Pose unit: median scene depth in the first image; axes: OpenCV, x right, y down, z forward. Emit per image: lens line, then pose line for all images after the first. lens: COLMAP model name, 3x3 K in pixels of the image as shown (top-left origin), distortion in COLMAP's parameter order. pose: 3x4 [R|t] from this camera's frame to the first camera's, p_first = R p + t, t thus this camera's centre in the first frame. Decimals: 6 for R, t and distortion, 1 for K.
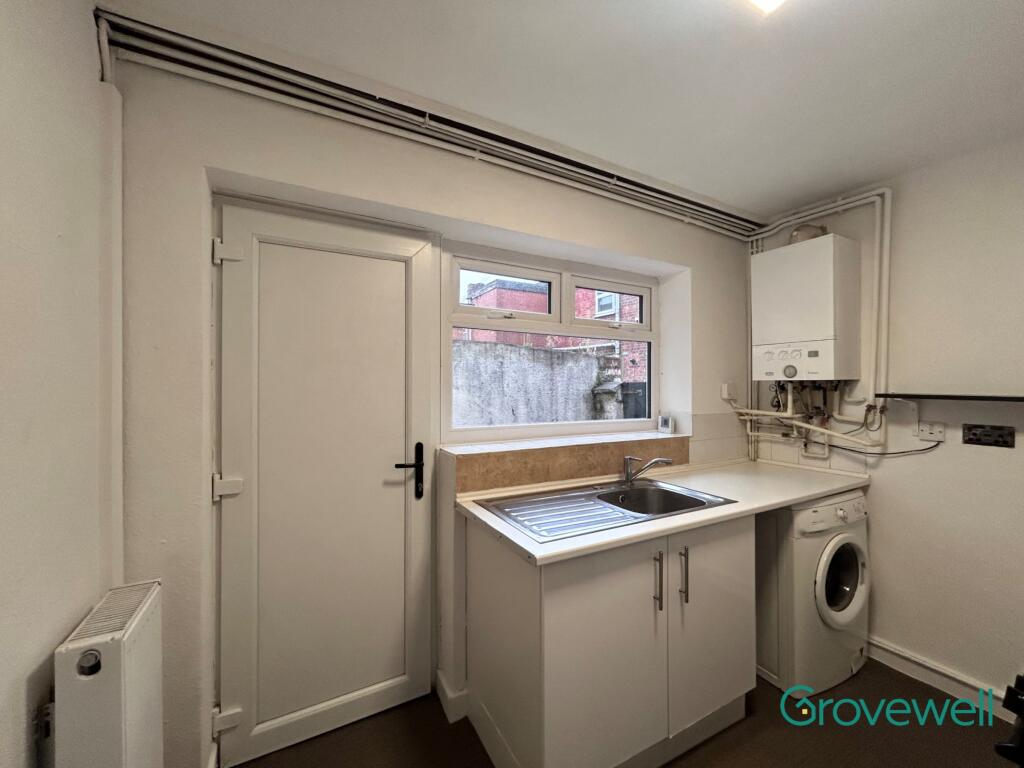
lens RADIAL K [[416.6, 0, 512.7], [0, 416.6, 381.2], [0, 0, 1]] dist [-0.000828, 0.000257]
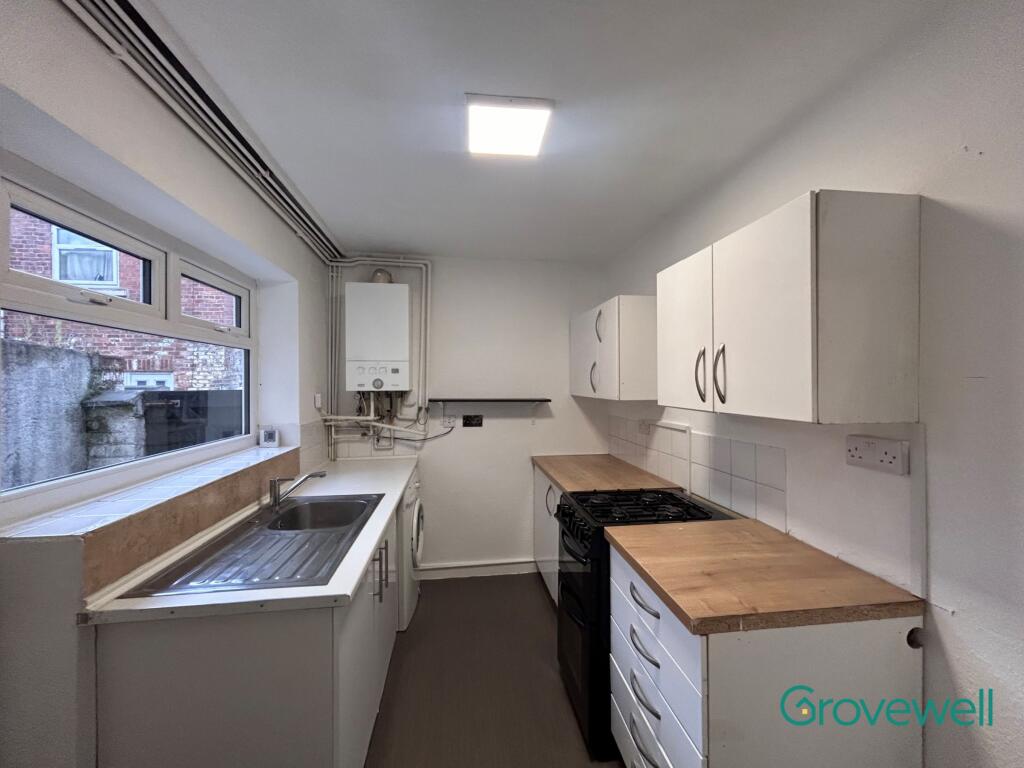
lens RADIAL K [[416.6, 0, 512.7], [0, 416.6, 381.2], [0, 0, 1]] dist [-0.000828, 0.000257]
pose [[0.358859, -0.001480, 0.933390, -0.342875], [-0.004048, 0.999987, 0.003142, -0.034172], [-0.933383, -0.004906, 0.358849, 0.155688]]
